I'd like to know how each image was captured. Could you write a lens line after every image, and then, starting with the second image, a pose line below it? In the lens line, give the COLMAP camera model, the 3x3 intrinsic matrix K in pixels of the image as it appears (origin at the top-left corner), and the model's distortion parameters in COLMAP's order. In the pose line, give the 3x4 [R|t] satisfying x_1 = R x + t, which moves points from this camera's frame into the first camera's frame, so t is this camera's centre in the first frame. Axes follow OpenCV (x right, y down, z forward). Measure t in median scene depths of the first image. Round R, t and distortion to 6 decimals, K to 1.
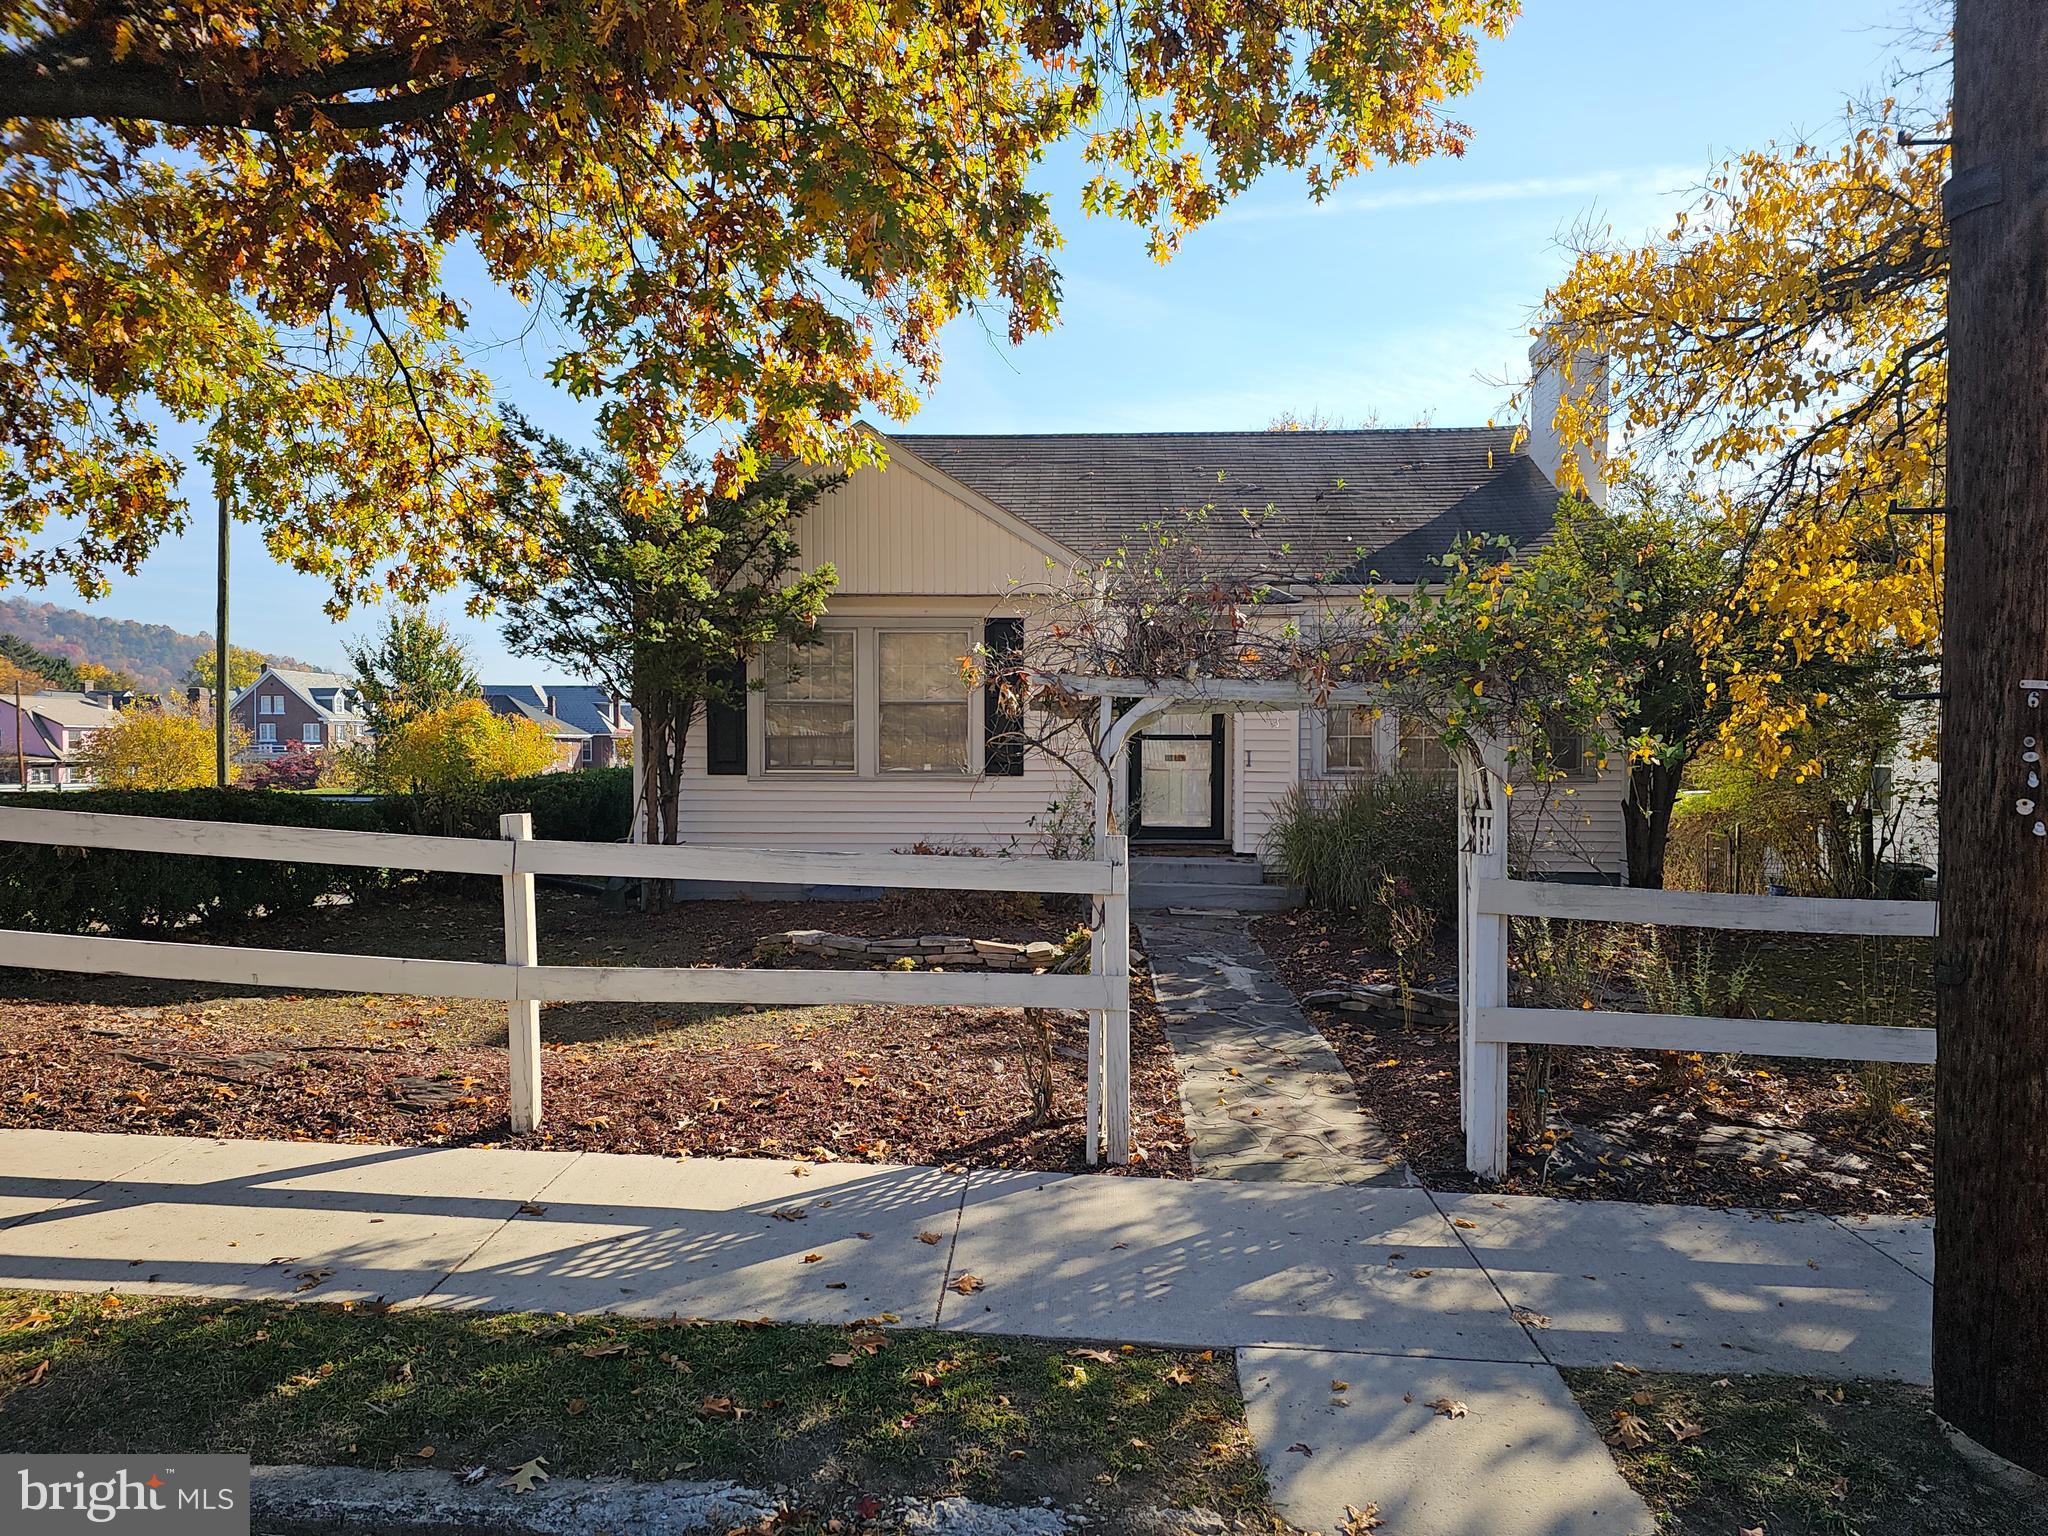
lens RADIAL K [[1363.1, 0, 1005.3], [0, 1363.1, 775.4], [0, 0, 1]] dist [0.062826, -0.054123]
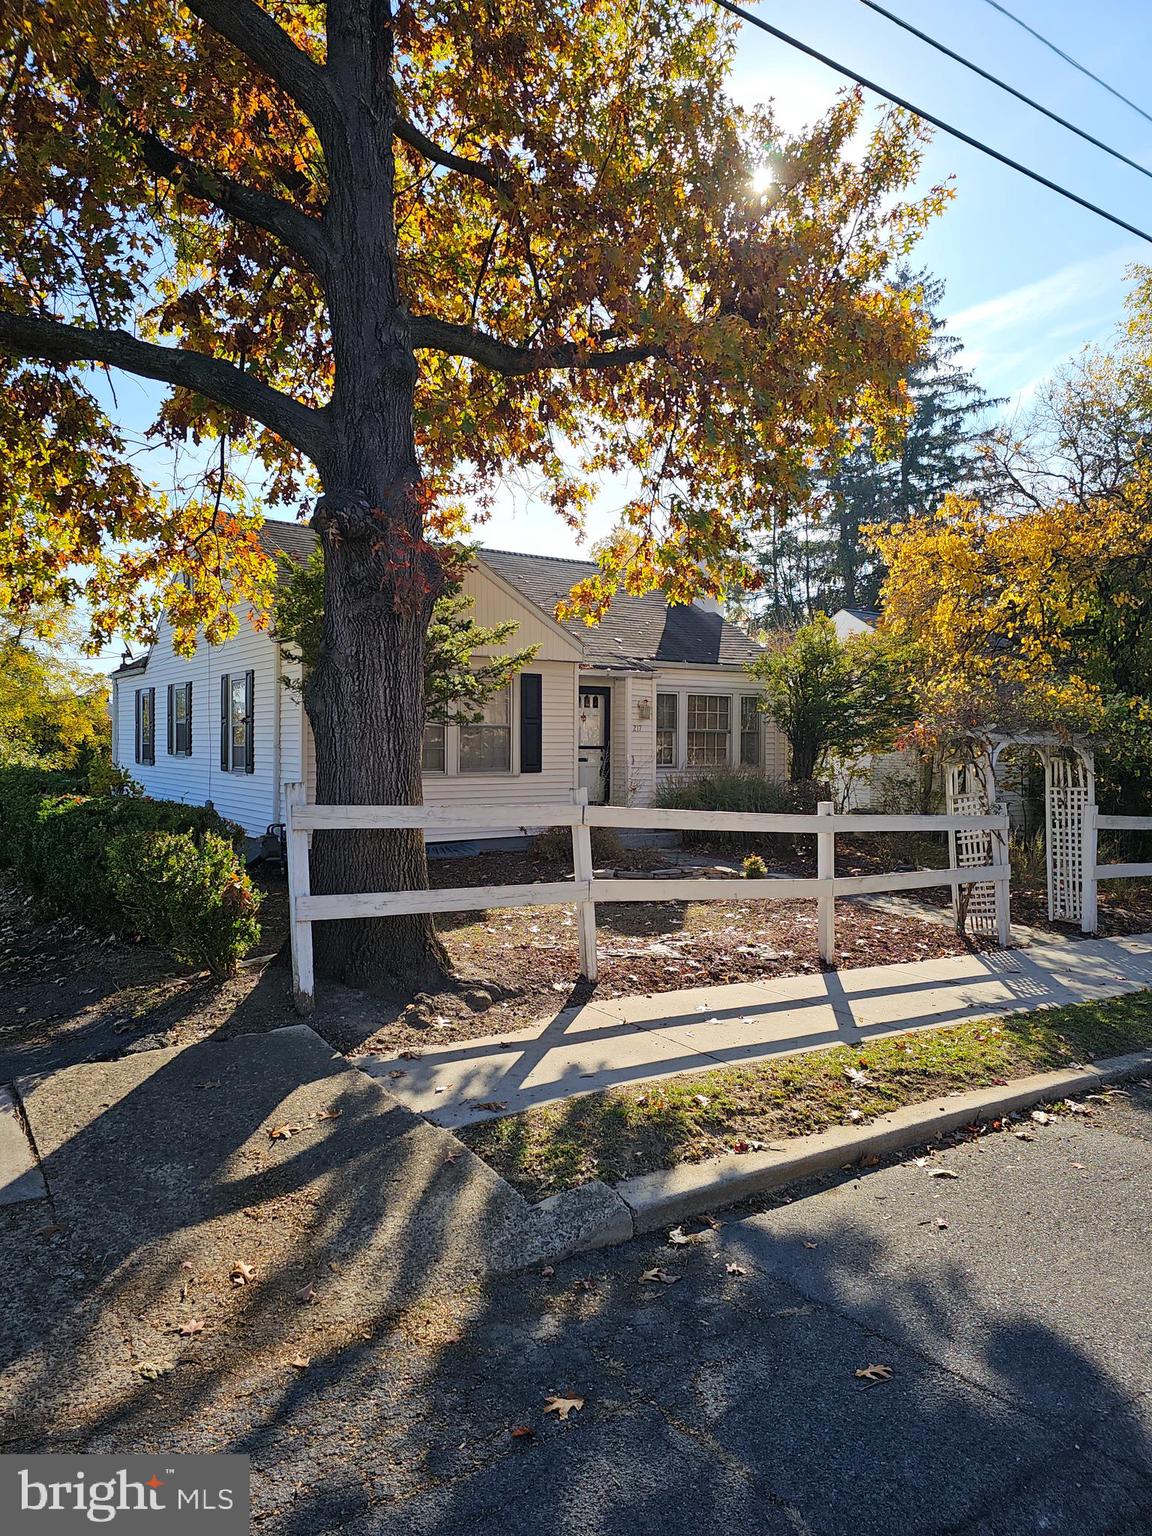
lens RADIAL K [[1022.3, 0, 566.8], [0, 1022.3, 759.7], [0, 0, 1]] dist [0.062826, -0.054123]
pose [[0.794603, 0.003485, 0.607119, -1.539617], [-0.005701, 0.999982, 0.001721, -0.032694], [-0.607102, -0.004828, 0.794609, 0.049506]]
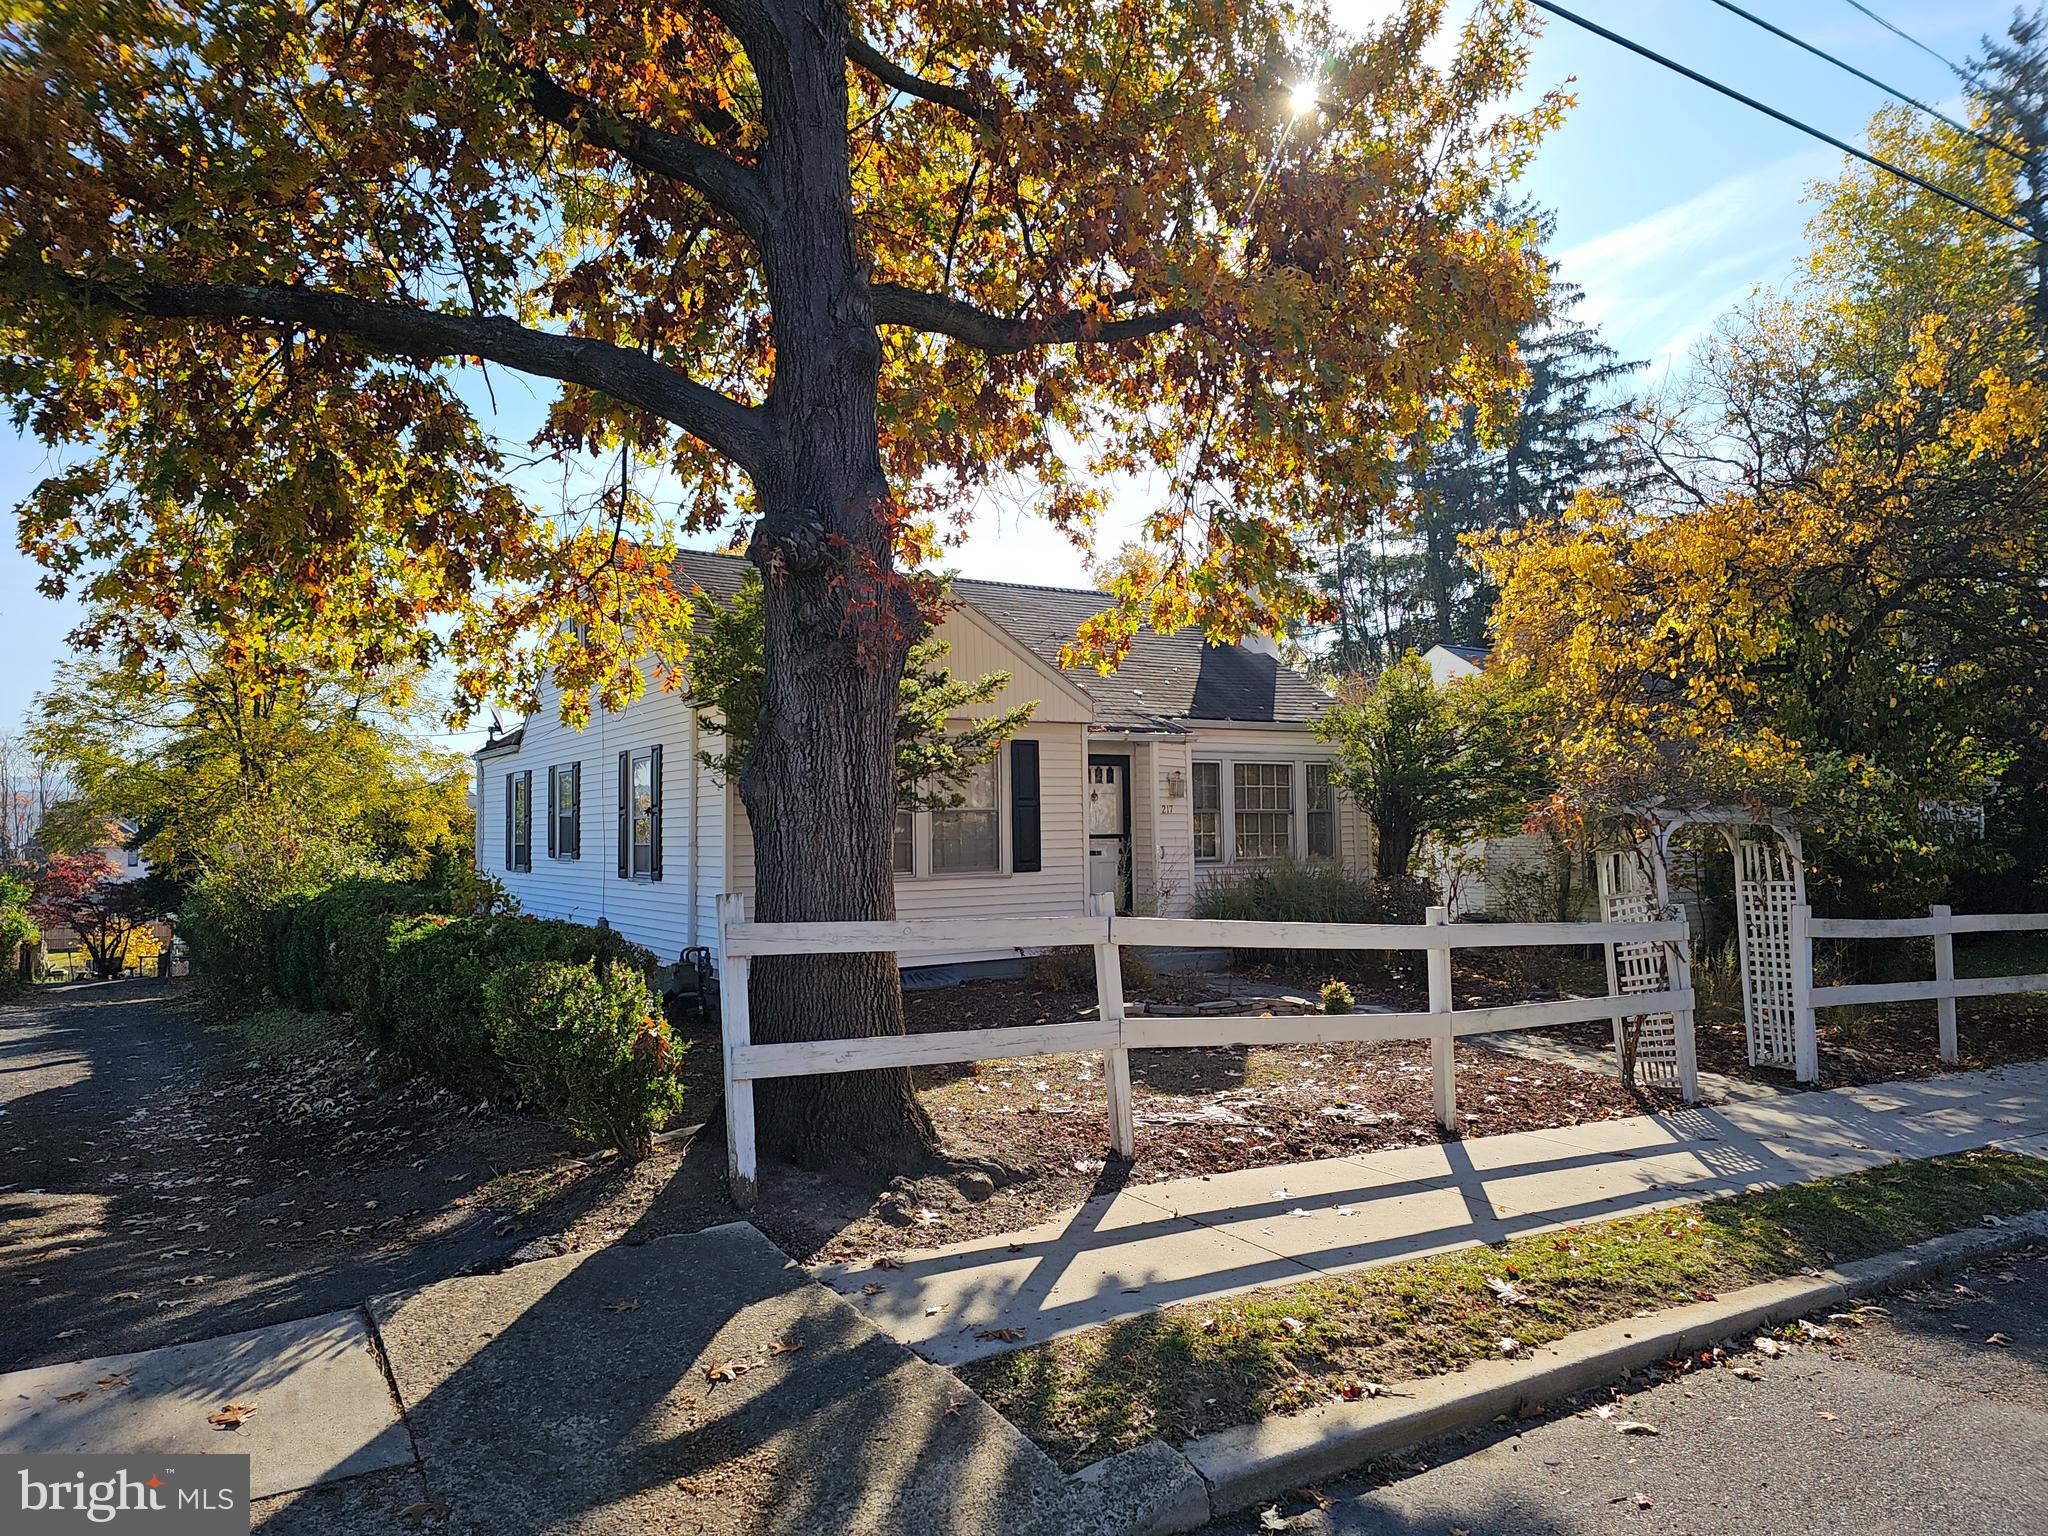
lens RADIAL K [[1363.1, 0, 1005.3], [0, 1363.1, 775.4], [0, 0, 1]] dist [0.062826, -0.054123]
pose [[0.818701, 0.020920, 0.573839, -1.556781], [0.013240, 0.998383, -0.055286, -0.036359], [-0.574068, 0.052860, 0.817100, 0.065038]]
